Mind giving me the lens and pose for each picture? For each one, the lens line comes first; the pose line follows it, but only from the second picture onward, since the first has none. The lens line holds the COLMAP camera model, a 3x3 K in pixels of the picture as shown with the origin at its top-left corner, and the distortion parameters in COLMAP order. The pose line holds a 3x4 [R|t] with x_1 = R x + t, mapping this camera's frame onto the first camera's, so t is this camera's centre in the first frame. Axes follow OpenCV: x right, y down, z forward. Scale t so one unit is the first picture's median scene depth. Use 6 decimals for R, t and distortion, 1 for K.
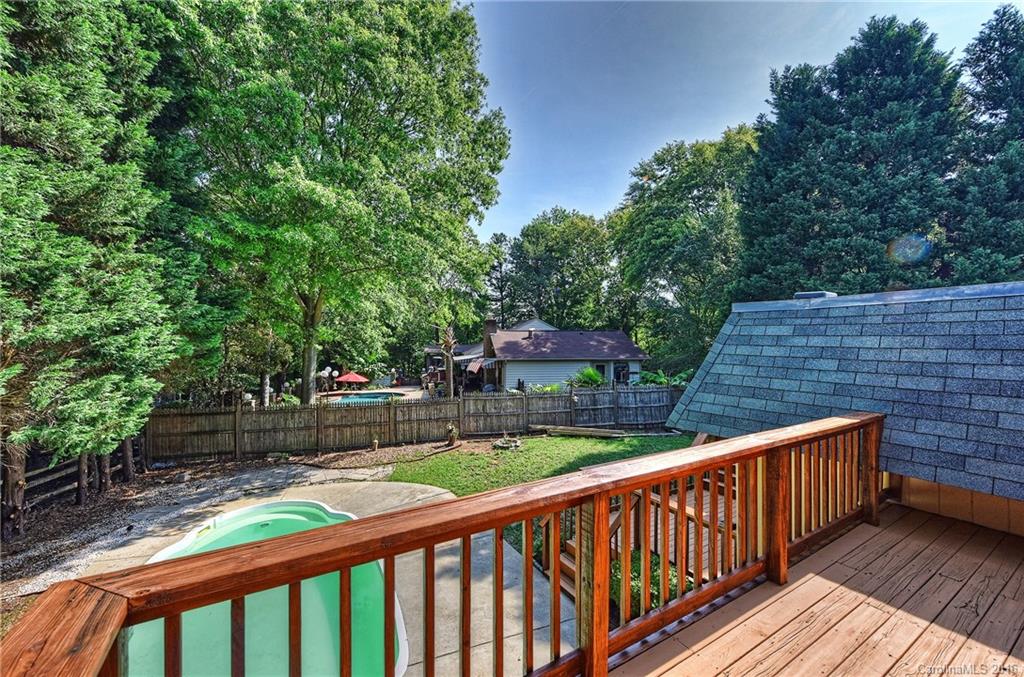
lens RADIAL K [[416.1, 0, 517.8], [0, 416.1, 336.1], [0, 0, 1]] dist [0.000298, -0.000006]
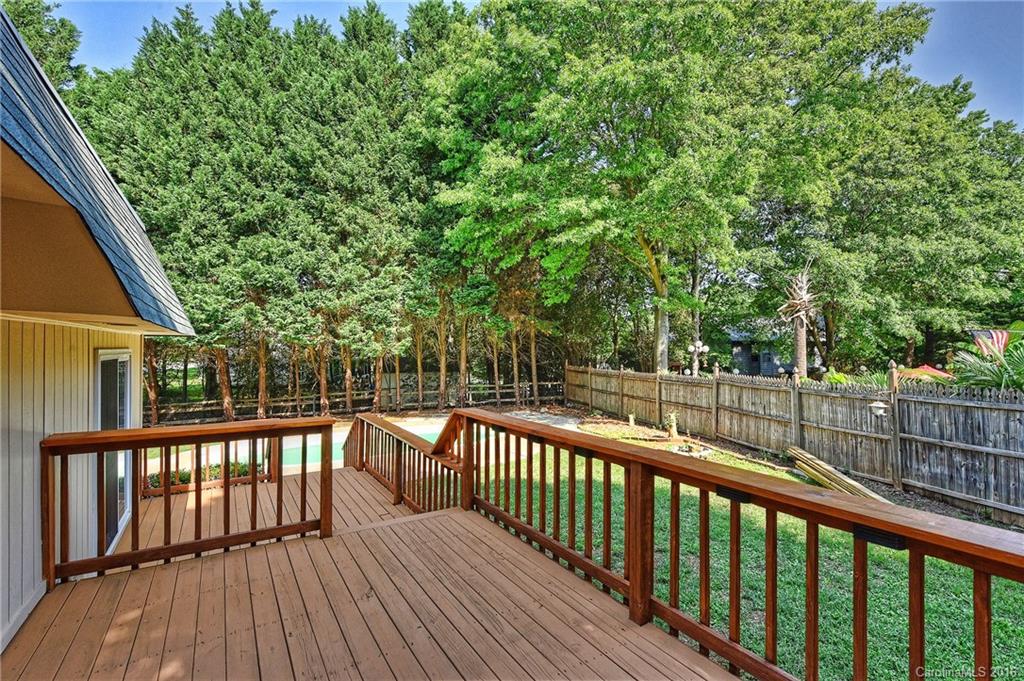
lens RADIAL K [[449.3, 0, 512.0], [0, 449.3, 340.5], [0, 0, 1]] dist [0.002312, 0.000094]
pose [[0.018608, -0.012690, -0.999746, 0.715845], [0.014559, 0.999817, -0.012420, 0.112208], [0.999721, -0.014324, 0.018789, 0.828627]]
